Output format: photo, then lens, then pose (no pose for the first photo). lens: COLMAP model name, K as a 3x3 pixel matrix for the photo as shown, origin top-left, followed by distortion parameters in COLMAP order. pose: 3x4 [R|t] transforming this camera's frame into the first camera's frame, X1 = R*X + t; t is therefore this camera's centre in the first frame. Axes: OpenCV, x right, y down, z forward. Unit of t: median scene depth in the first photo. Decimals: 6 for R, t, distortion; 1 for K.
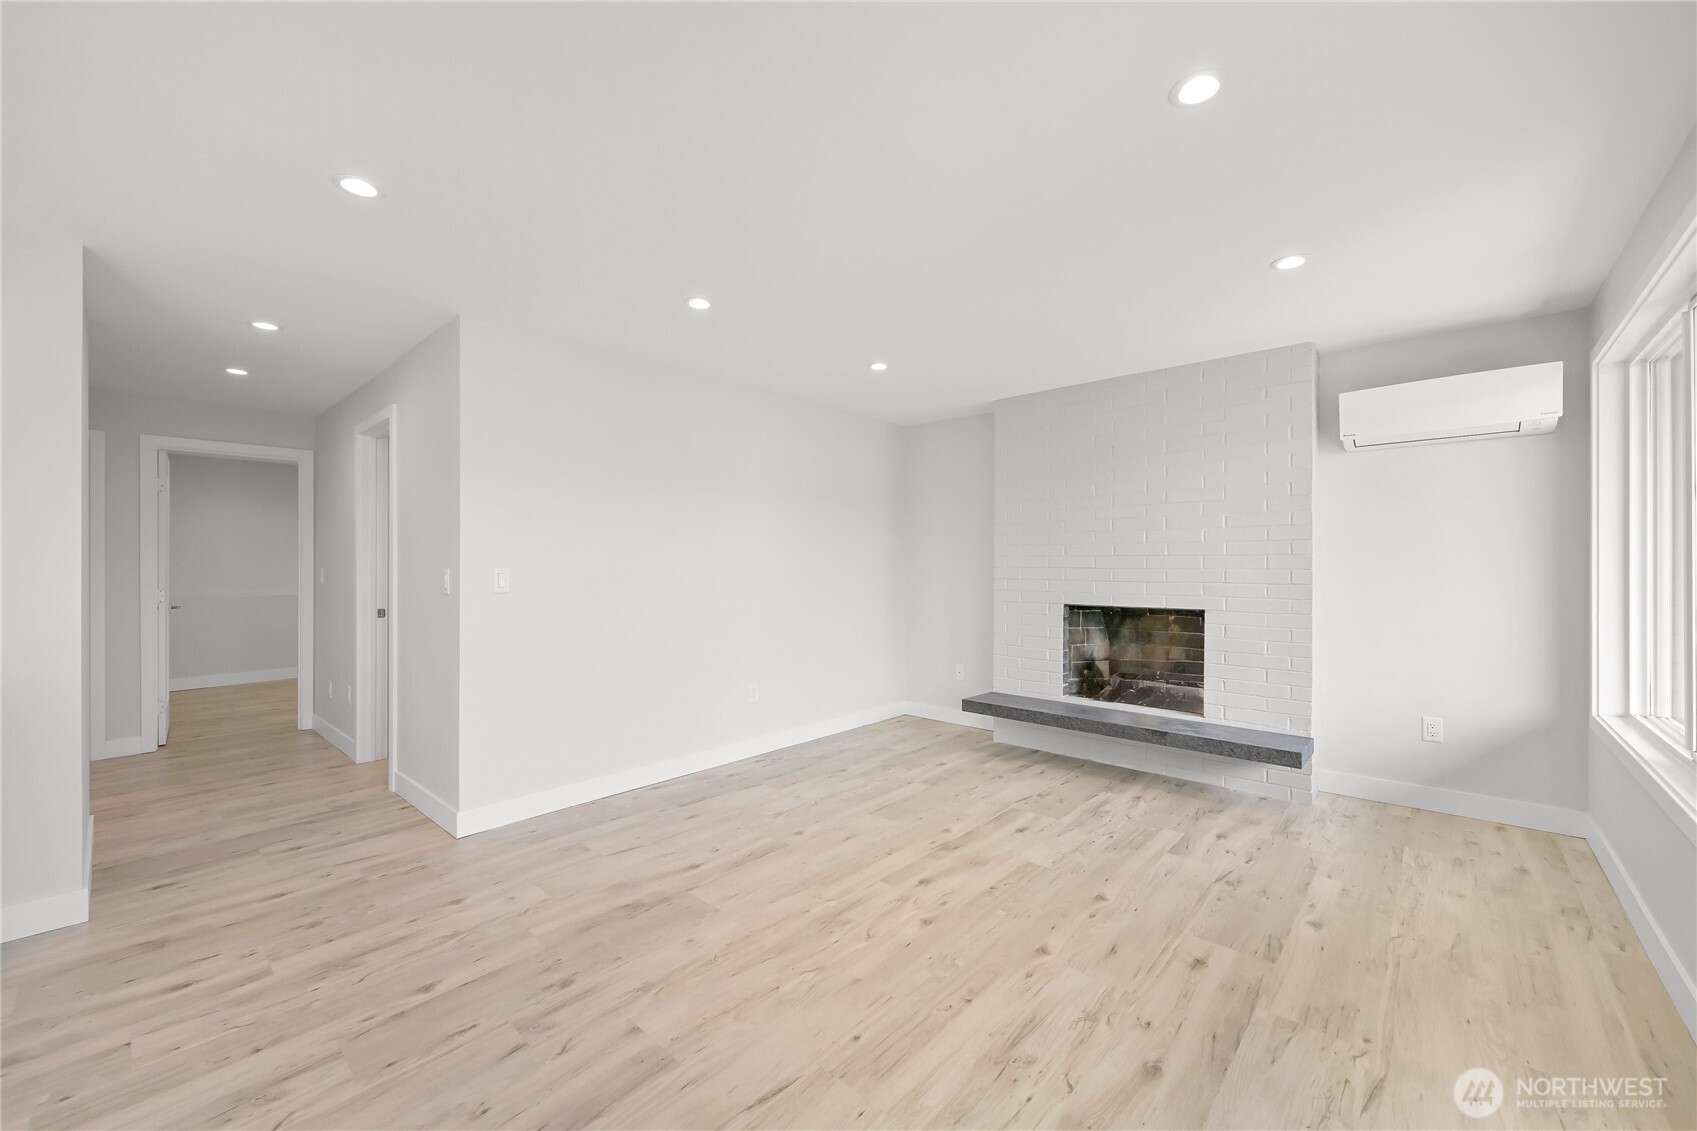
lens RADIAL K [[664.1, 0, 854.1], [0, 664.1, 568.3], [0, 0, 1]] dist [-0.000658, 0.000104]
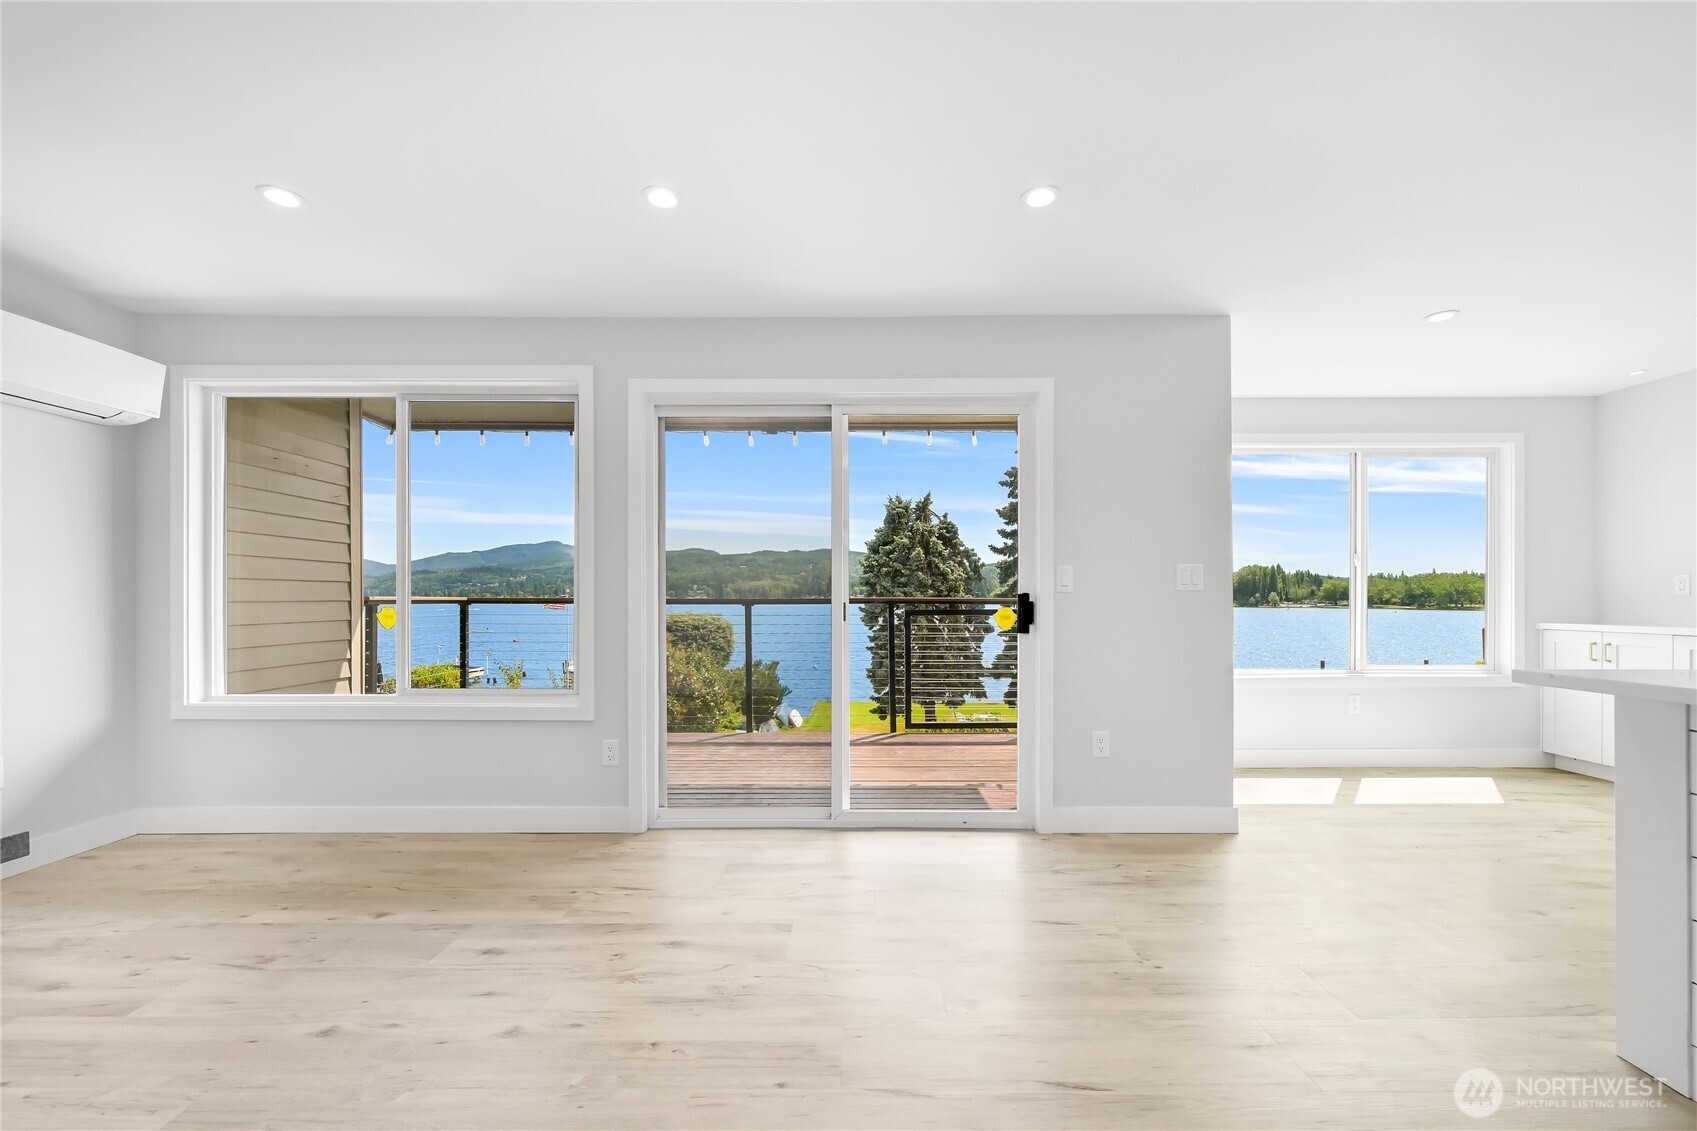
lens RADIAL K [[679.6, 0, 856.2], [0, 679.6, 599.8], [0, 0, 1]] dist [-0.002355, 0.000386]
pose [[-0.667826, 0.000304, 0.744317, -0.364414], [0.001898, 0.999997, 0.001294, 0.042699], [-0.744315, 0.002277, -0.667825, 0.774115]]
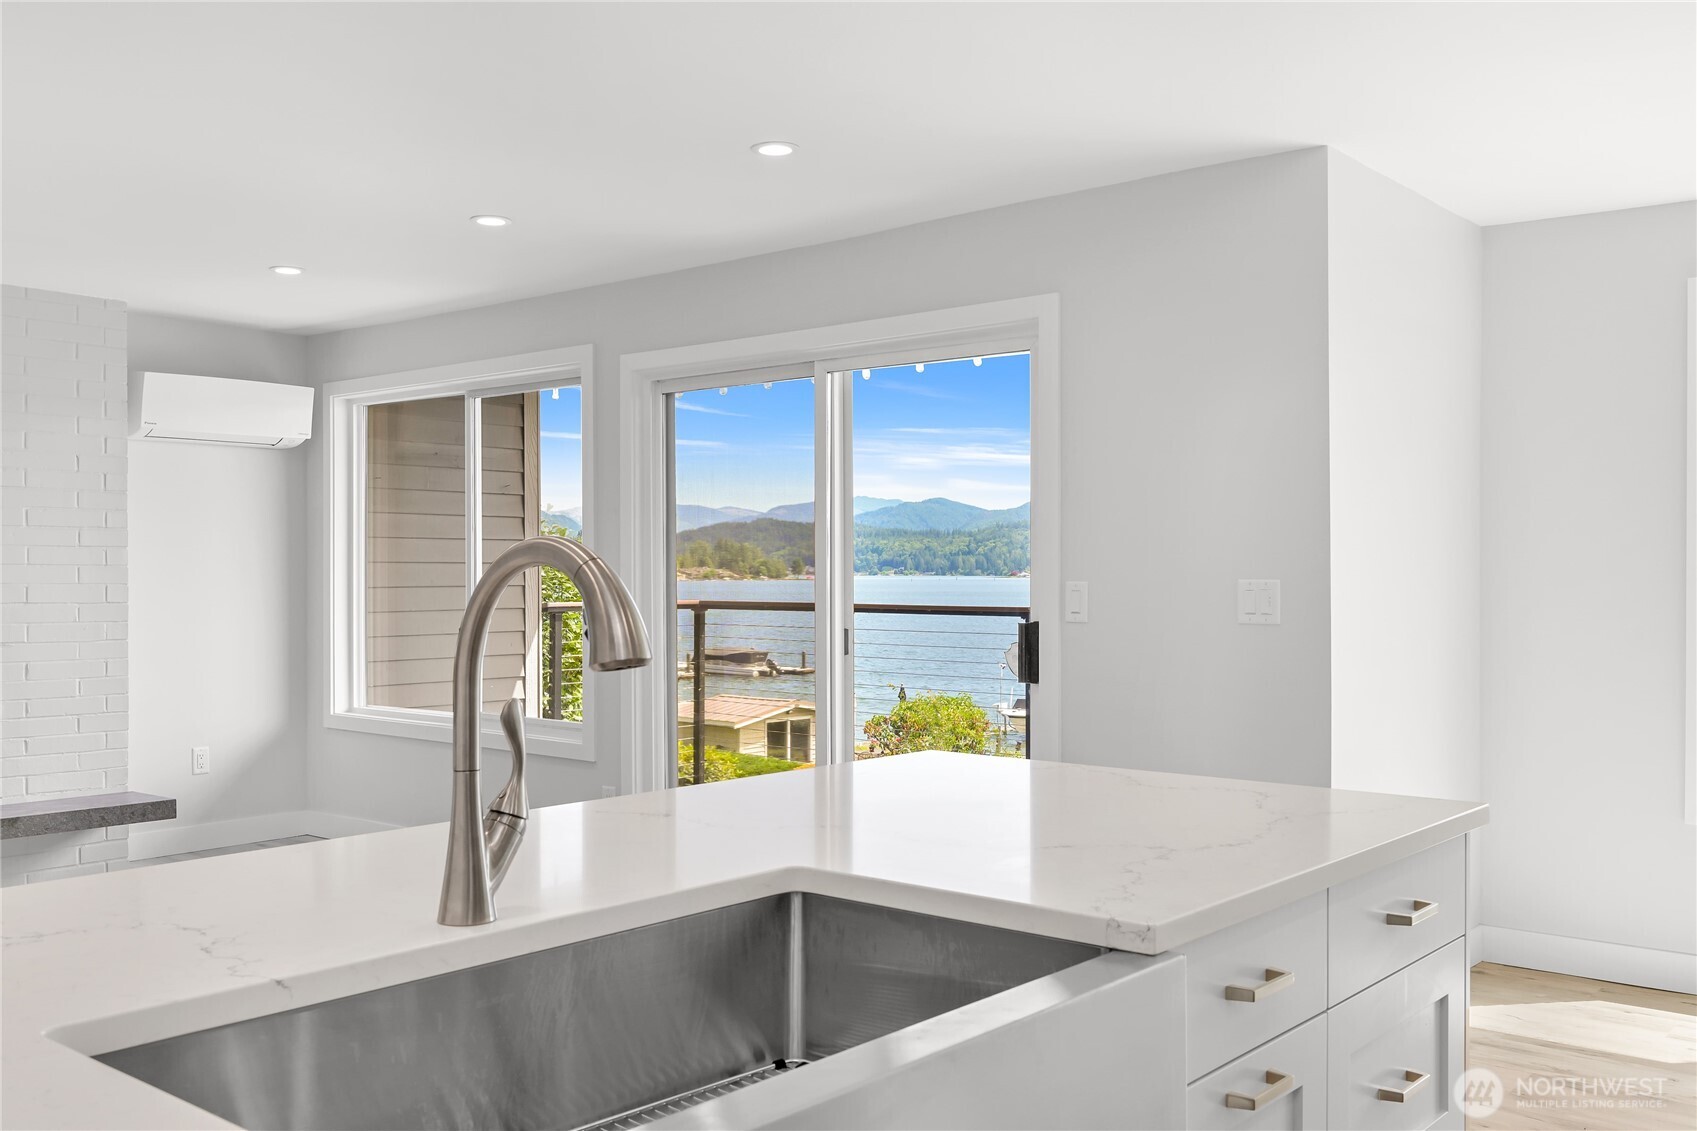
lens RADIAL K [[1506.8, 0, 837.9], [0, 1506.8, 583.5], [0, 0, 1]] dist [-0.002359, 0.007594]
pose [[-0.026196, -0.005633, 0.999641, -1.190725], [0.001543, 0.999983, 0.005675, -0.008171], [-0.999656, 0.001691, -0.026186, 0.184713]]
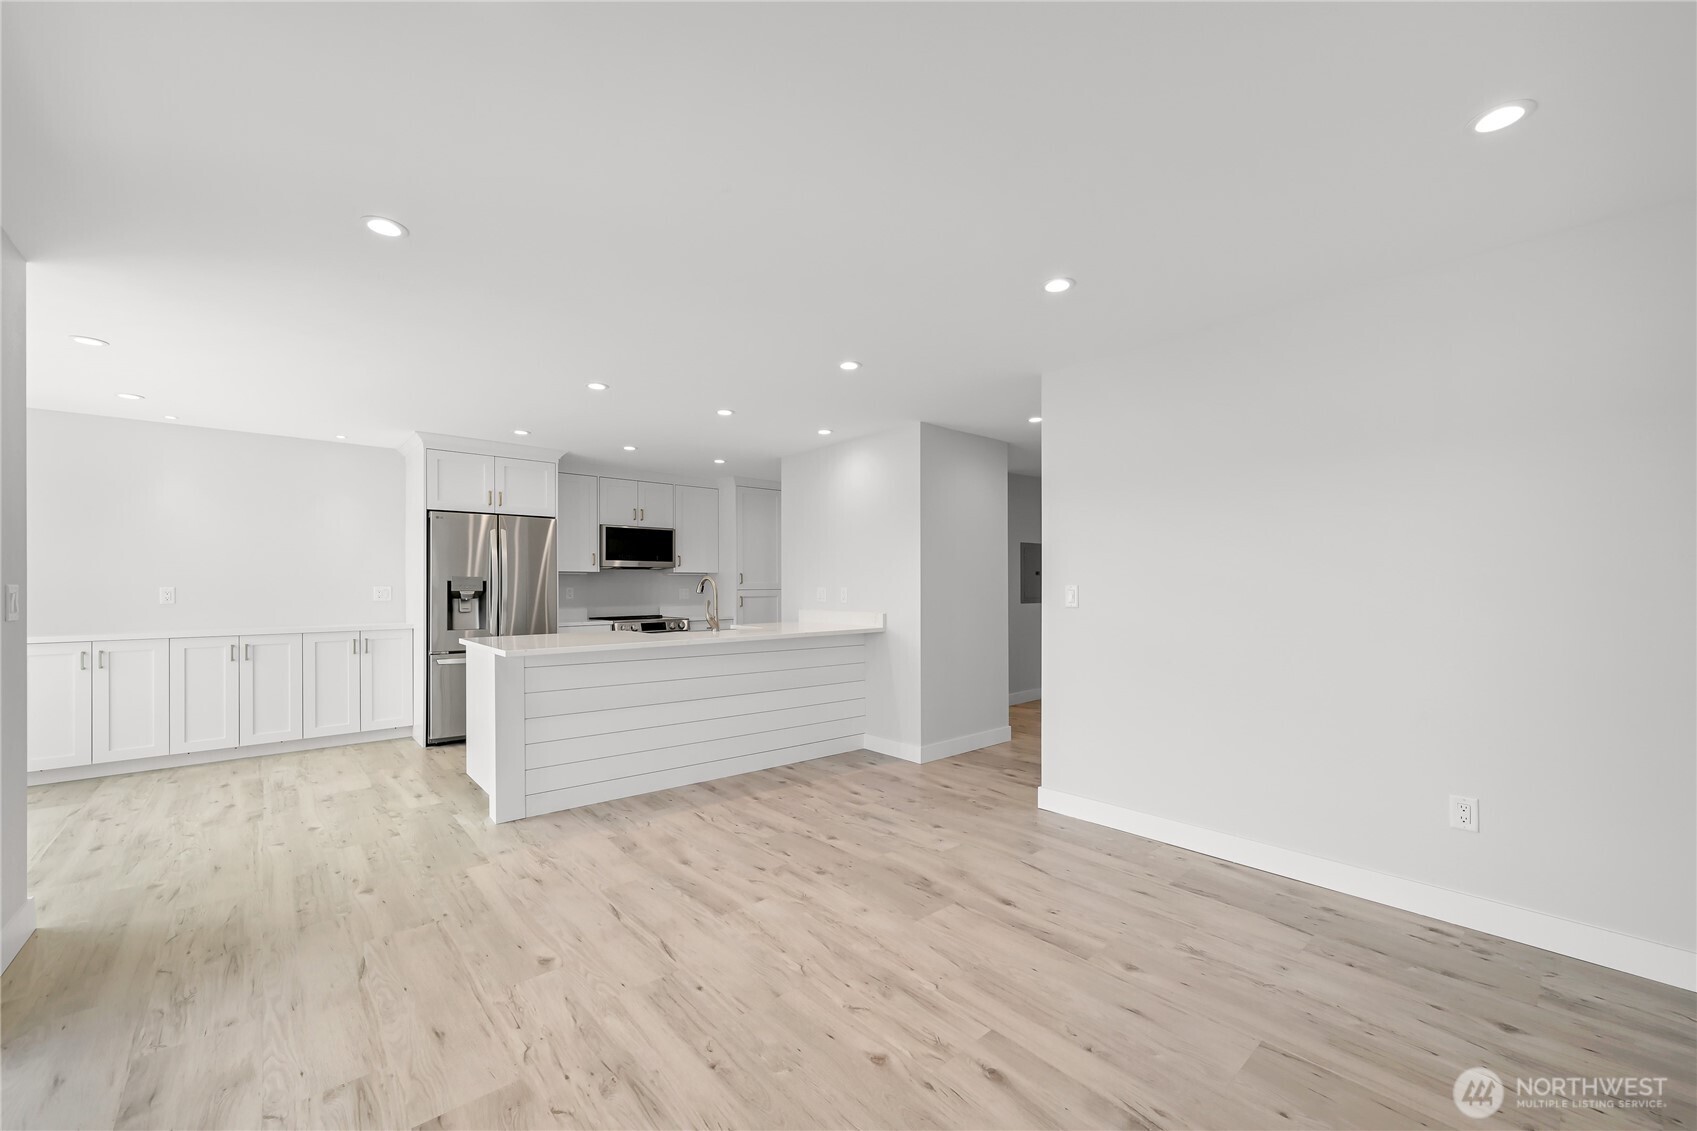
lens RADIAL K [[667.7, 0, 854.9], [0, 667.7, 583.9], [0, 0, 1]] dist [-0.001523, 0.000391]
pose [[-0.113180, 0.001260, -0.993574, 0.587035], [0.001642, 0.999998, 0.001081, -0.004225], [0.993573, -0.001509, -0.113181, 0.722112]]
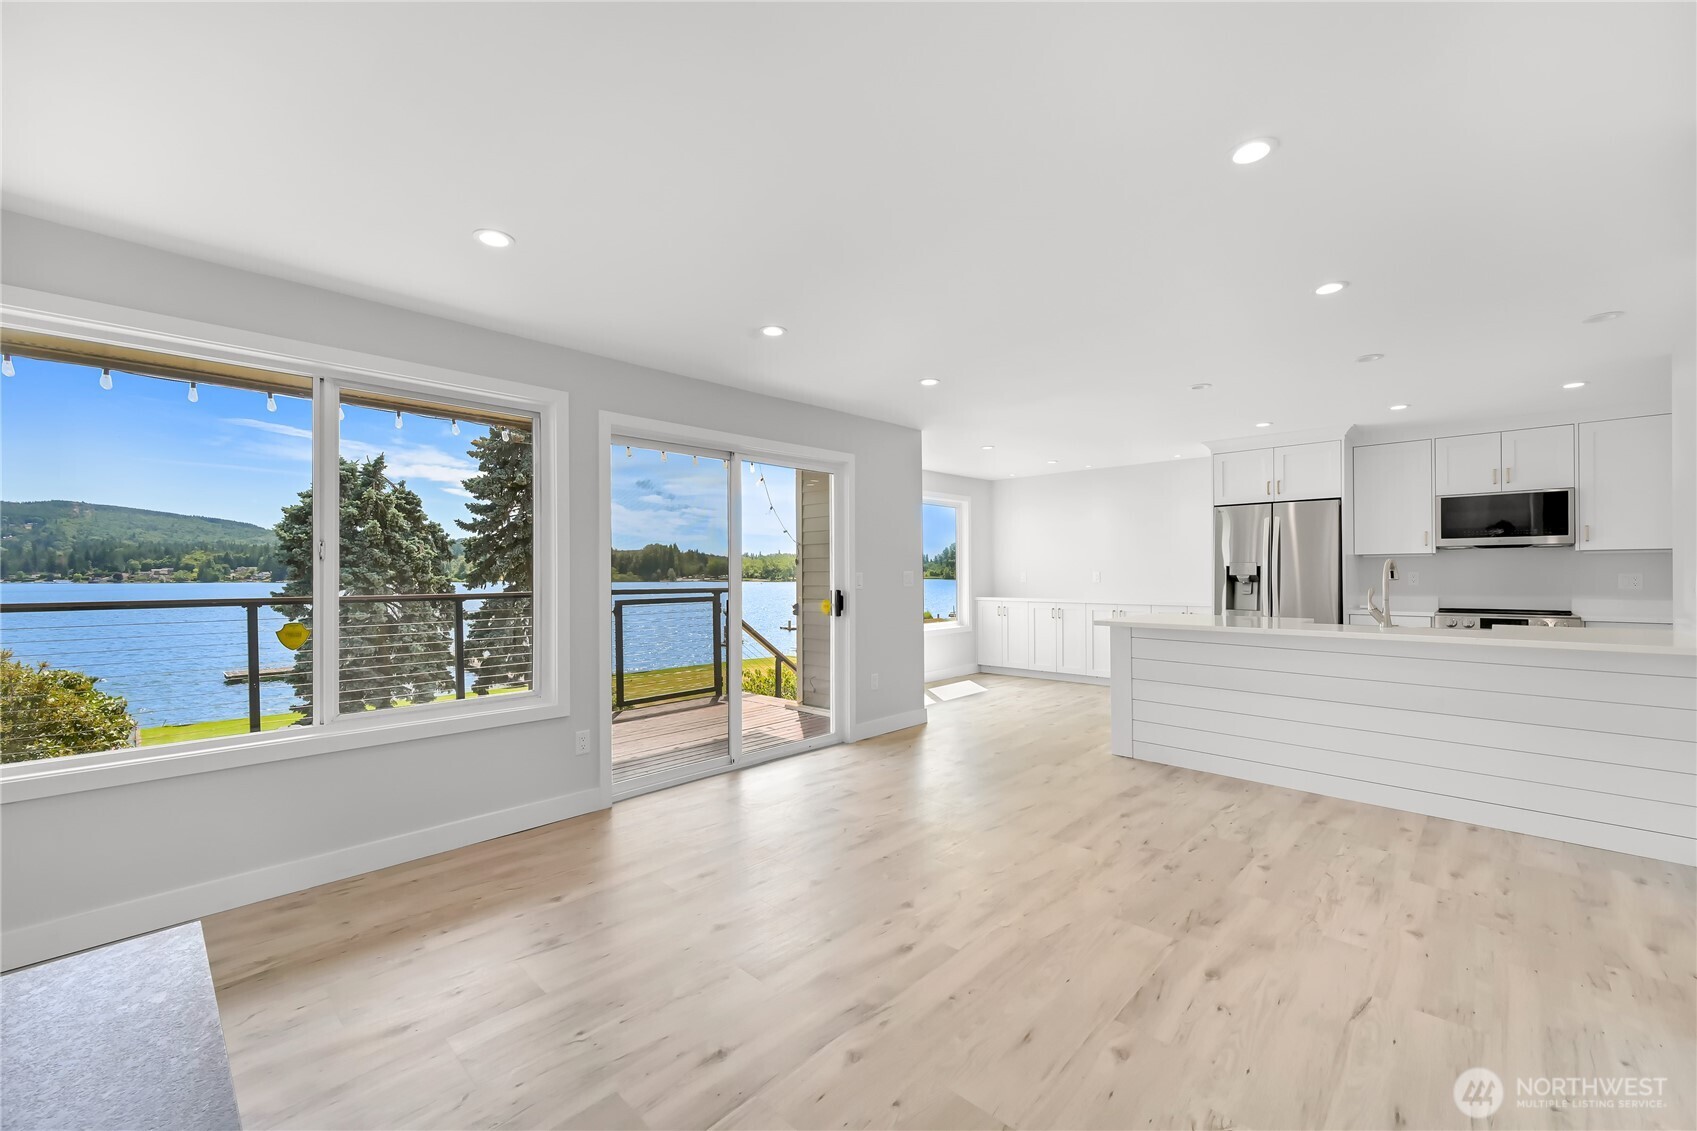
lens RADIAL K [[682.8, 0, 855.0], [0, 682.8, 572.4], [0, 0, 1]] dist [-0.001889, -0.000047]
pose [[-0.999708, 0.007385, 0.022999, 0.112103], [0.007410, 0.999972, 0.001003, -0.003766], [-0.022991, 0.001173, -0.999735, 1.433126]]
